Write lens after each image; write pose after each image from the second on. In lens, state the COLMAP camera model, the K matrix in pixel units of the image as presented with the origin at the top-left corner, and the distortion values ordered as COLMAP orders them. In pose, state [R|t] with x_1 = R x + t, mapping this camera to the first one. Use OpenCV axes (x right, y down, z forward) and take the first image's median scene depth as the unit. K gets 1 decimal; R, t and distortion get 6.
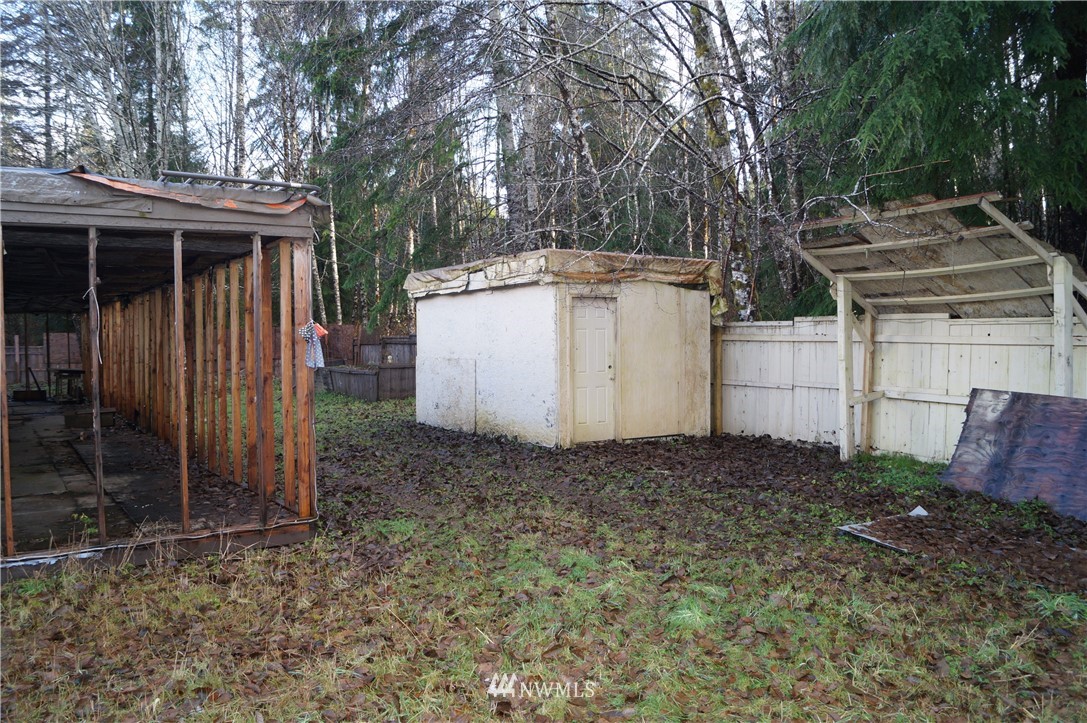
lens RADIAL K [[851.0, 0, 543.5], [0, 851.0, 361.5], [0, 0, 1]] dist [-0.006254, 0.000303]
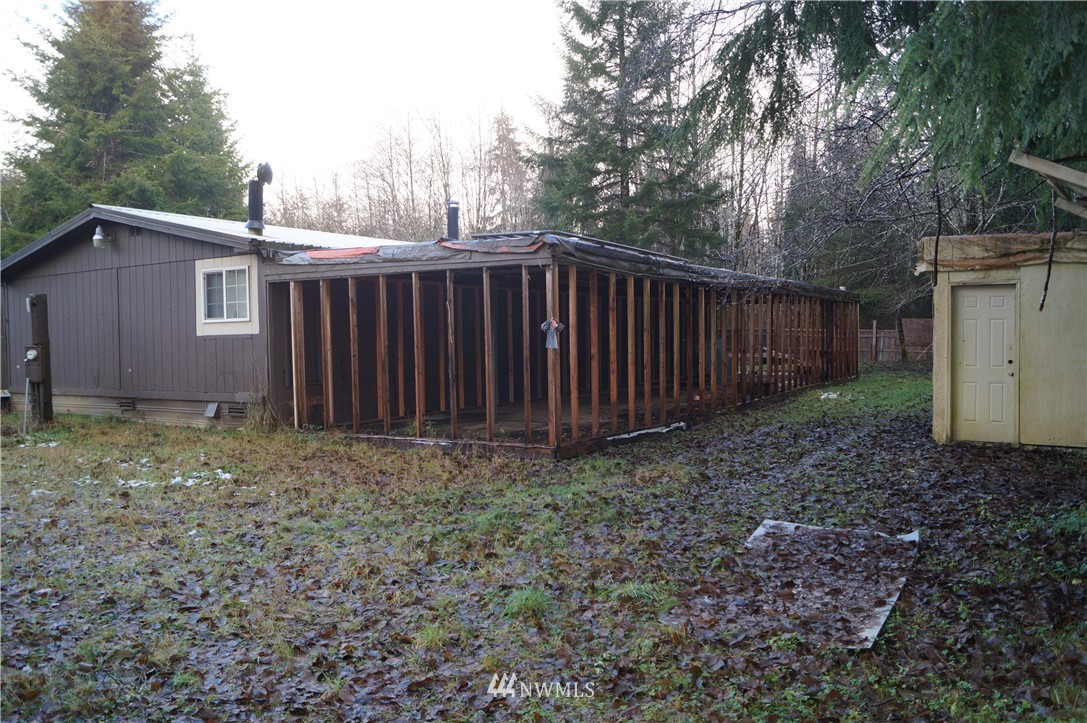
lens RADIAL K [[851.0, 0, 543.5], [0, 851.0, 361.5], [0, 0, 1]] dist [-0.006254, 0.000303]
pose [[0.476886, 0.042026, -0.877960, 0.641946], [-0.024625, 0.999103, 0.034450, -0.012635], [0.878620, 0.005191, 0.477493, 0.145105]]
